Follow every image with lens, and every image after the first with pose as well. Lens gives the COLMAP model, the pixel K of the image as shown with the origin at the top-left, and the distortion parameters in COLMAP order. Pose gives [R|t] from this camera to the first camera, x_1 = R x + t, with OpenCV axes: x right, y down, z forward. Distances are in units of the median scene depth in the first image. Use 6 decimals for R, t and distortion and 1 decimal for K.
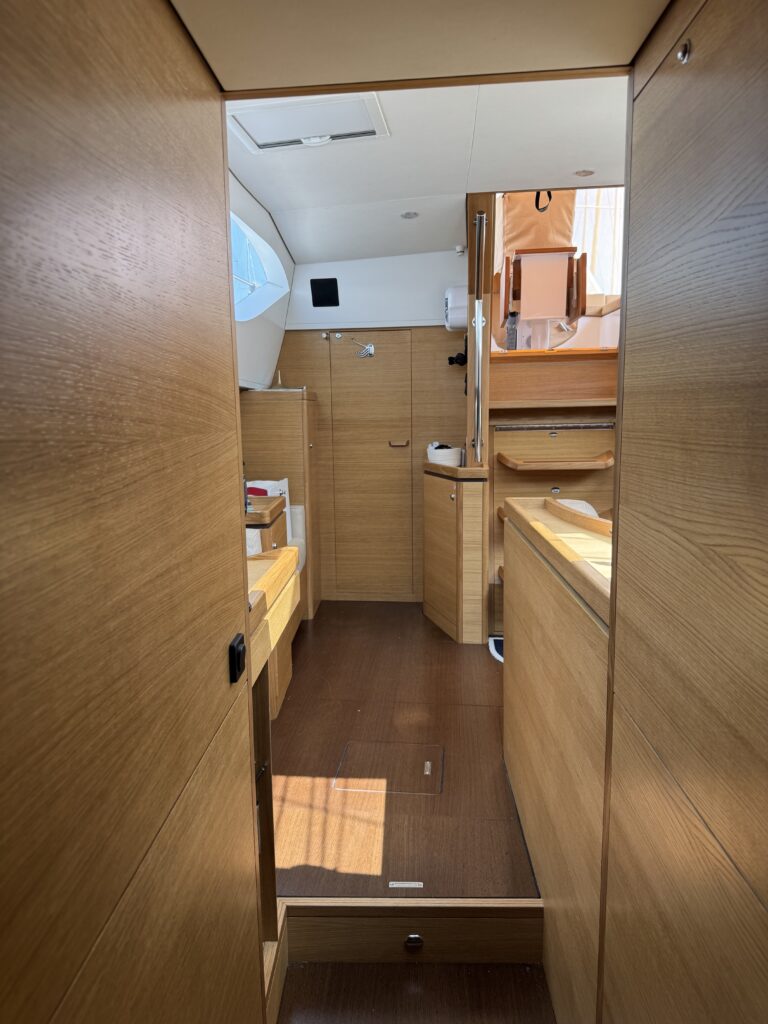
lens RADIAL K [[723.6, 0, 384.0], [0, 723.6, 512.0], [0, 0, 1]] dist [0.074931, -0.109513]
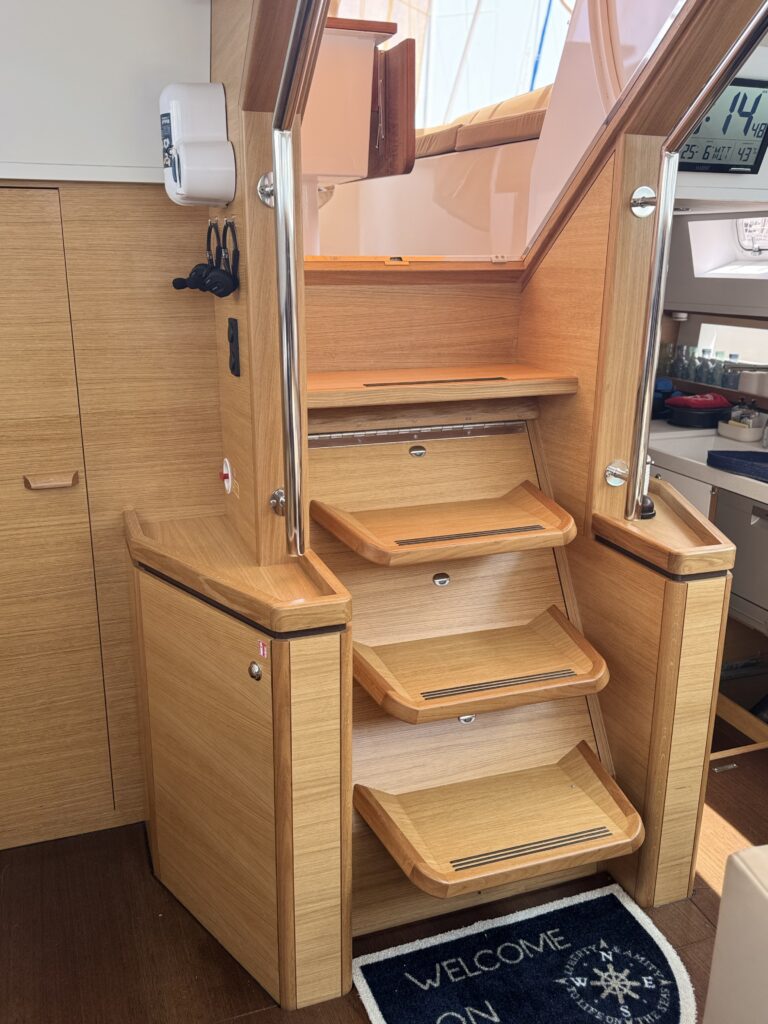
lens RADIAL K [[873.5, 0, 384.0], [0, 873.5, 512.0], [0, 0, 1]] dist [0.035807, -0.010950]
pose [[0.888603, -0.105639, 0.446346, -0.037581], [0.041040, 0.987525, 0.152020, -0.156642], [-0.456837, -0.116767, 0.881853, 0.529301]]
